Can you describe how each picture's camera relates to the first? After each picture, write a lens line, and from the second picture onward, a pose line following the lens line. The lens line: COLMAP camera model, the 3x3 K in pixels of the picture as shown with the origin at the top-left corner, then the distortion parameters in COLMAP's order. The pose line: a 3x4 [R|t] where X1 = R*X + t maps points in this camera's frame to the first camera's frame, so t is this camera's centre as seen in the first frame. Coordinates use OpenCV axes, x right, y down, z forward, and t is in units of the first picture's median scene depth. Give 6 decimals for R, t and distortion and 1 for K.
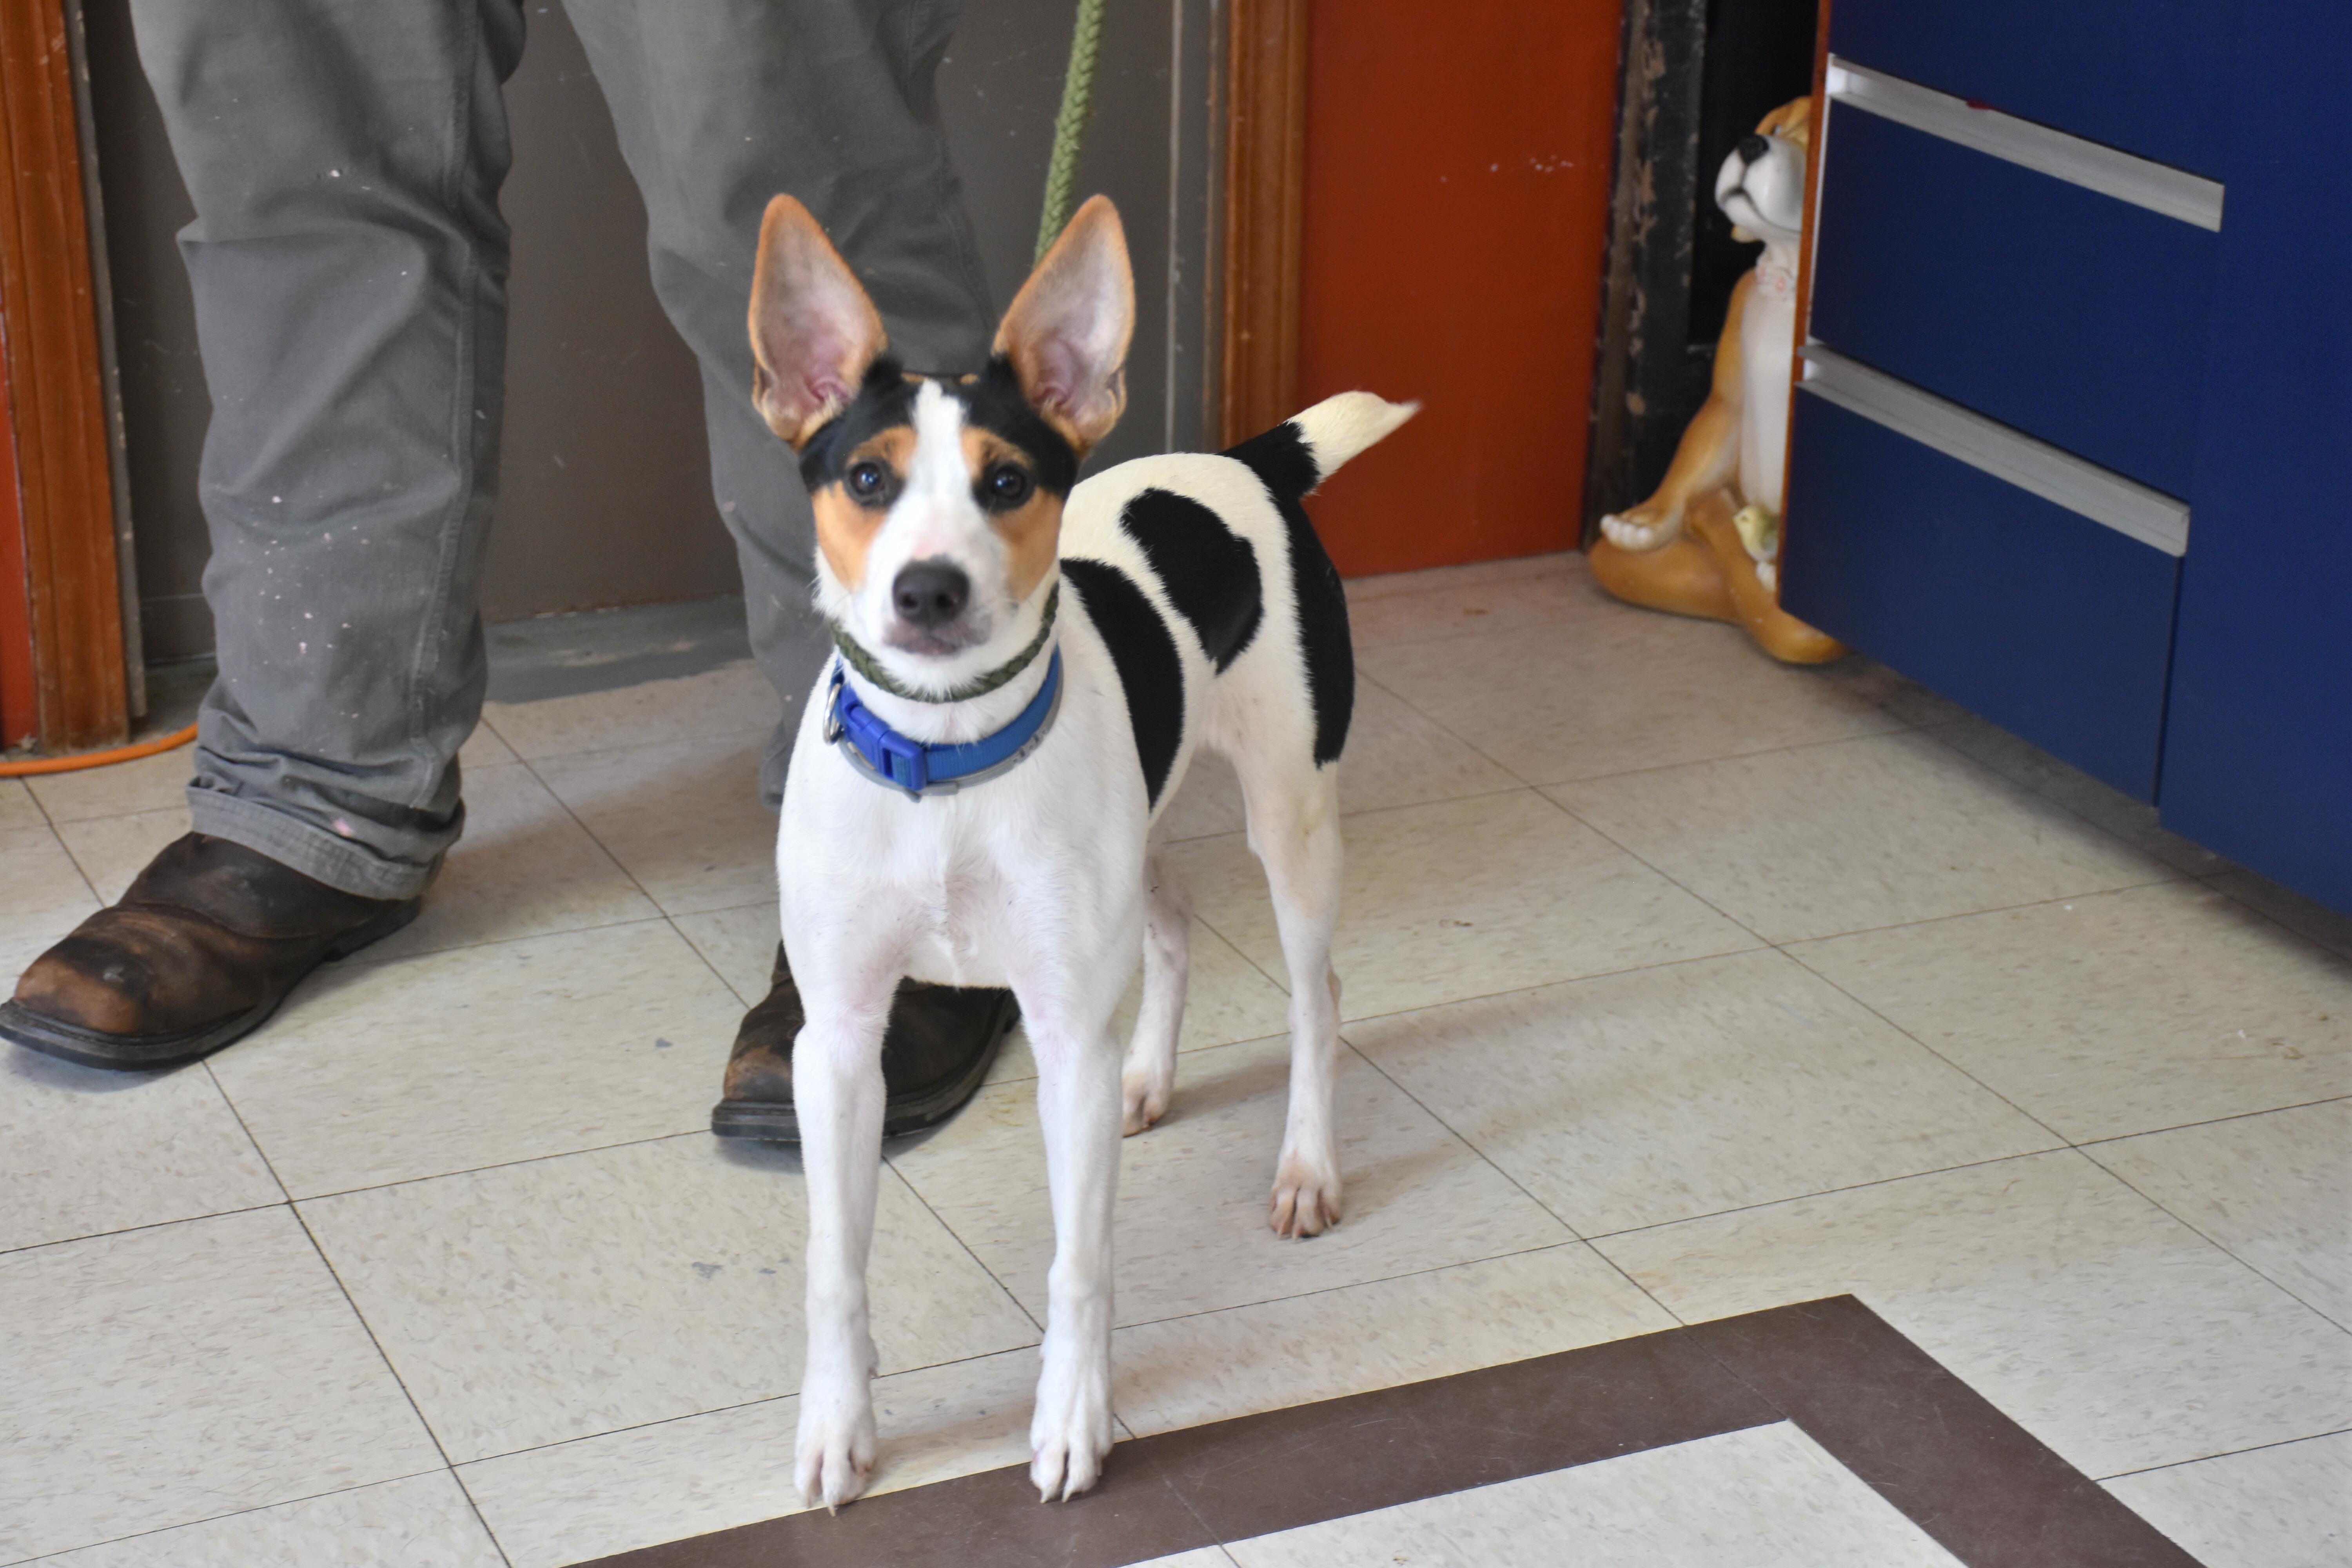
lens RADIAL K [[4428.3, 0, 1176.0], [0, 4428.3, 784.0], [0, 0, 1]] dist [0.340643, 0.514312]
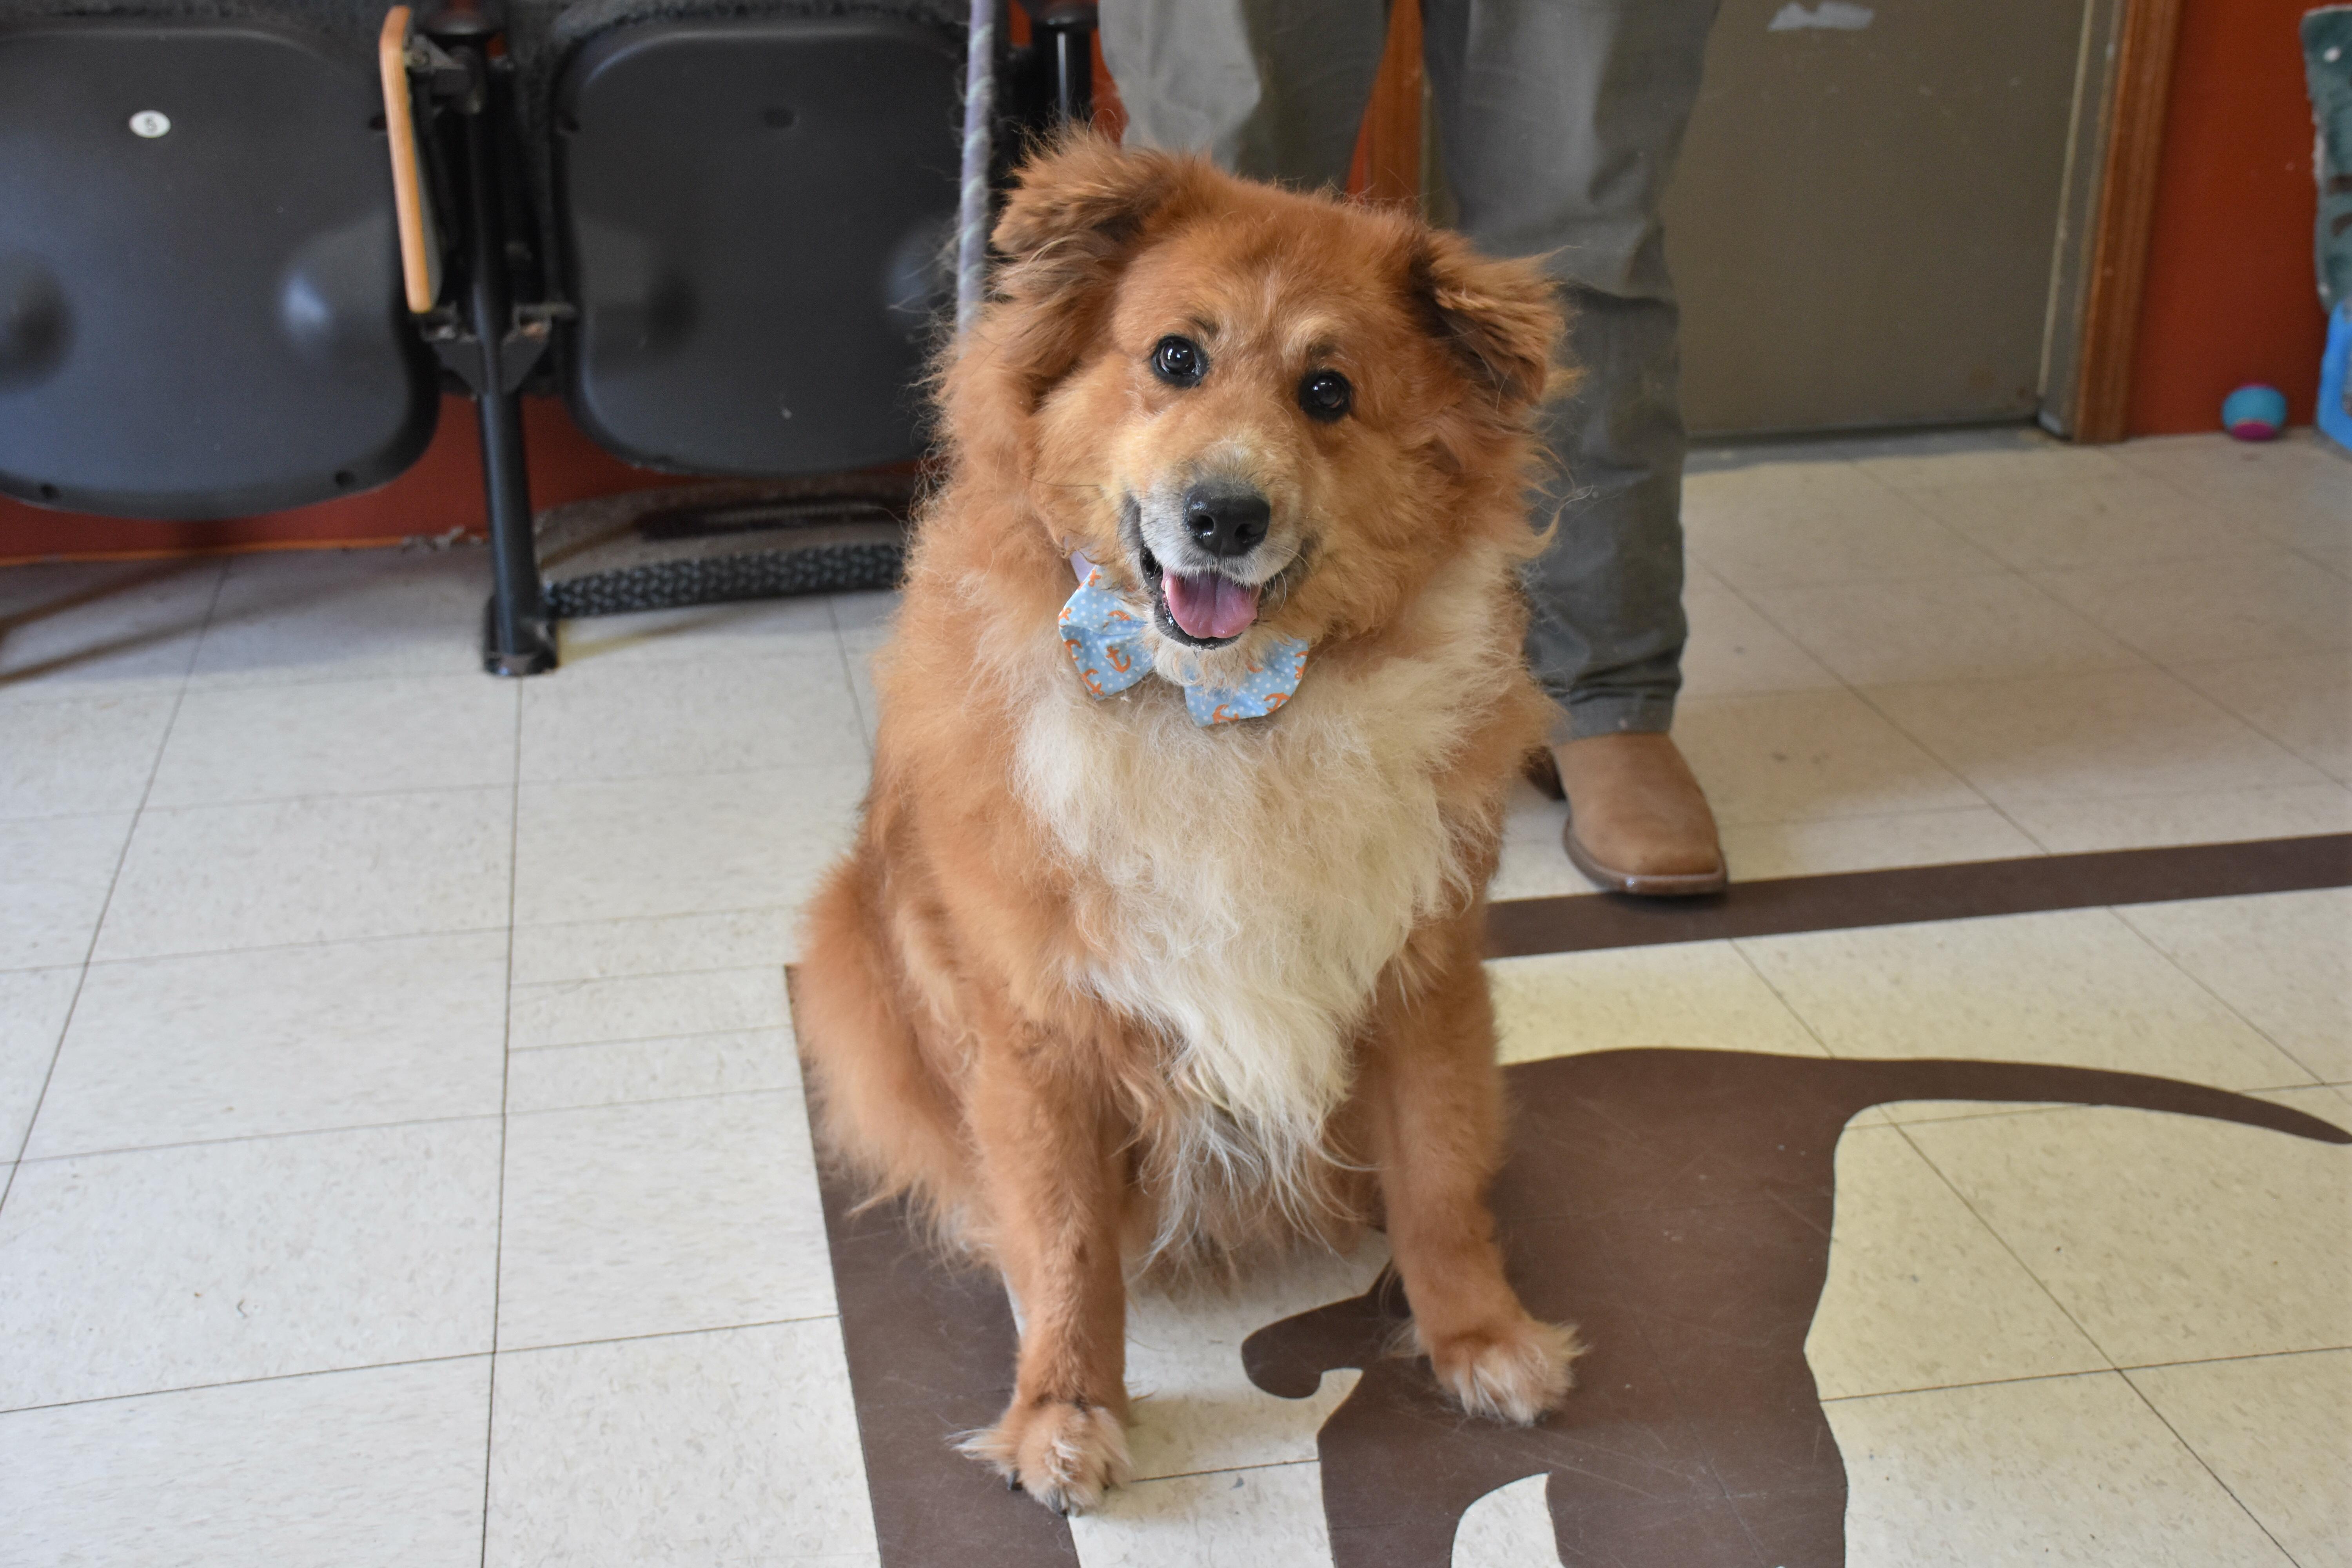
lens RADIAL K [[2992.5, 0, 1176.0], [0, 2992.5, 784.0], [0, 0, 1]] dist [0.039290, 0.420512]
pose [[0.970342, 0.068830, -0.231731, -0.061872], [-0.064169, 0.997557, 0.027605, 0.100490], [0.233065, -0.011916, 0.972388, -0.161665]]
